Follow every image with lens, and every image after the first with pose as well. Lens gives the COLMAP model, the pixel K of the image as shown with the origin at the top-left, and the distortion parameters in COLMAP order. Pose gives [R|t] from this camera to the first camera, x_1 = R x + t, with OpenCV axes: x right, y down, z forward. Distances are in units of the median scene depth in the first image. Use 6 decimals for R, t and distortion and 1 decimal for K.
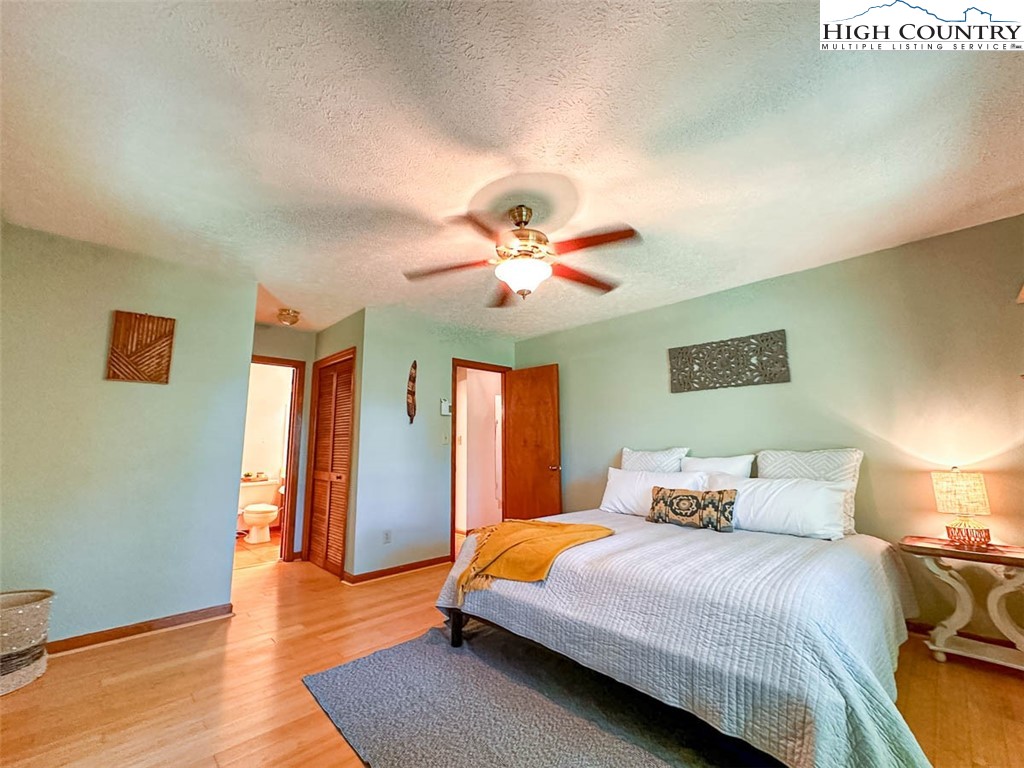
lens RADIAL K [[425.3, 0, 512.0], [0, 425.3, 384.0], [0, 0, 1]] dist [0.000133, -0.000127]
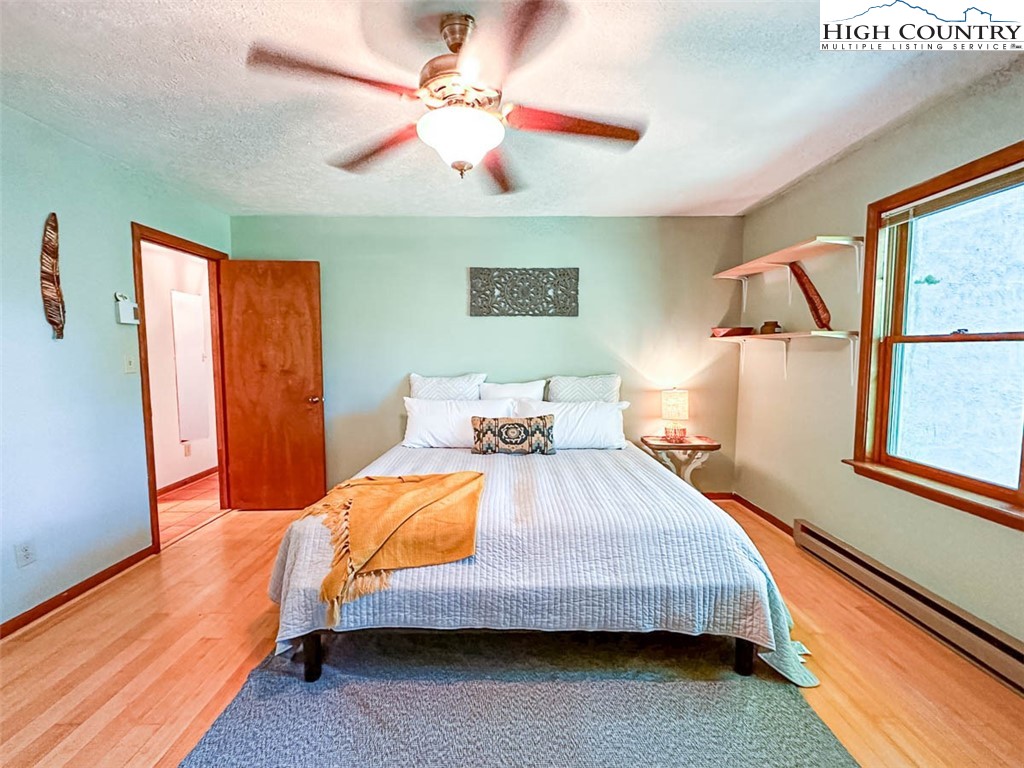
lens RADIAL K [[432.2, 0, 512.0], [0, 432.2, 384.0], [0, 0, 1]] dist [-0.001313, 0.000197]
pose [[0.695842, -0.044855, 0.716793, -0.304300], [-0.108619, 0.979995, 0.166770, -0.001293], [-0.709933, -0.193903, 0.677050, 0.308043]]
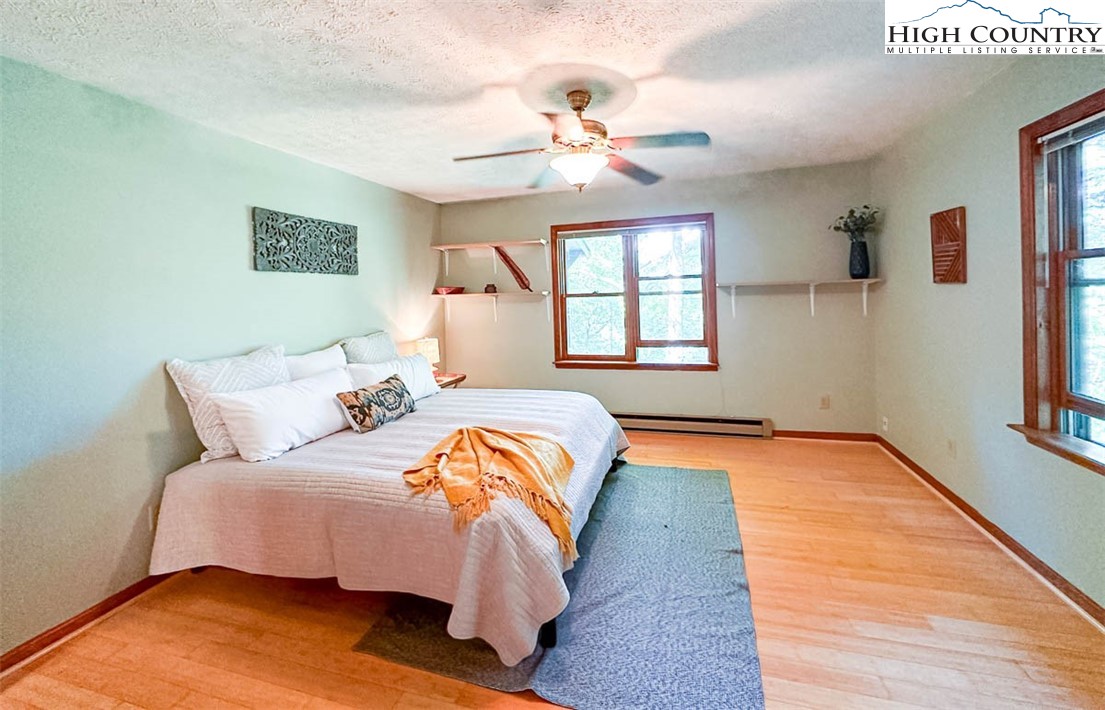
lens RADIAL K [[442.9, 0, 552.7], [0, 442.9, 299.2], [0, 0, 1]] dist [-0.001103, -0.000251]
pose [[-0.483160, 0.011156, 0.875461, -0.603838], [-0.089304, 0.994076, -0.061954, 0.083601], [-0.870966, -0.108116, -0.479302, 1.103398]]
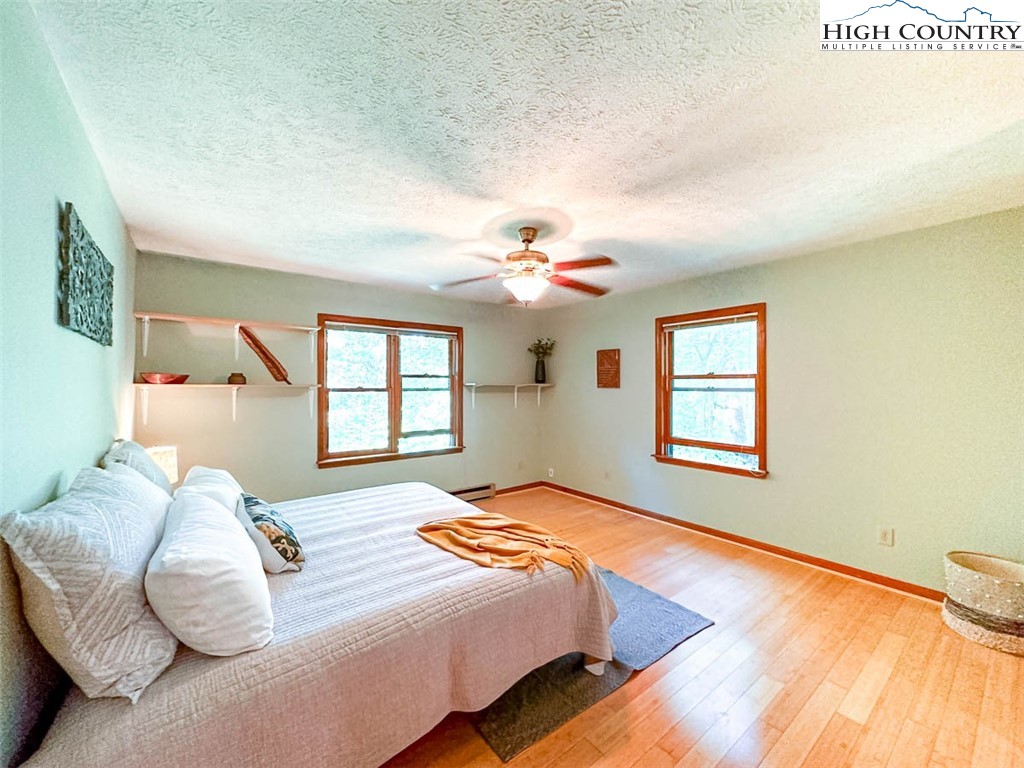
lens RADIAL K [[408.6, 0, 512.0], [0, 408.6, 384.0], [0, 0, 1]] dist [-0.001774, 0.000064]
pose [[-0.993259, 0.009885, 0.115498, -0.048119], [-0.007408, 0.988909, -0.148339, 0.143278], [-0.115683, -0.148195, -0.982169, 1.548691]]
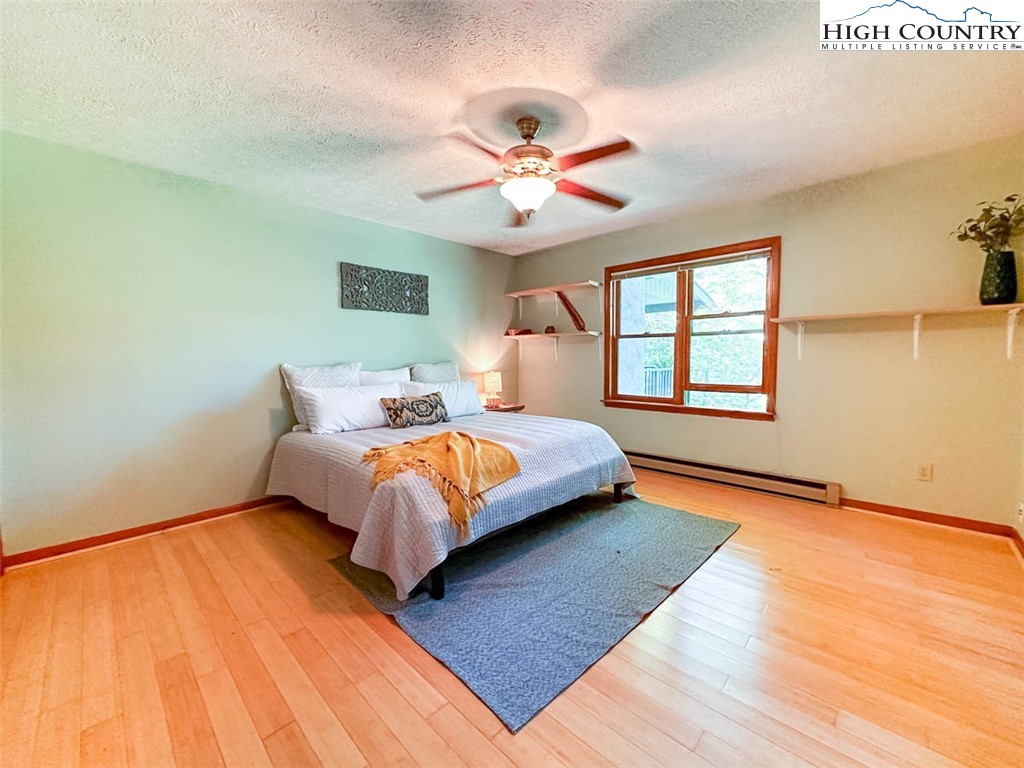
lens RADIAL K [[408.6, 0, 512.0], [0, 408.6, 384.0], [0, 0, 1]] dist [-0.001774, 0.000064]
pose [[-0.027090, -0.058274, 0.997933, -0.716482], [-0.134983, 0.989369, 0.054110, 0.109808], [-0.990477, -0.133238, -0.034668, 0.741835]]
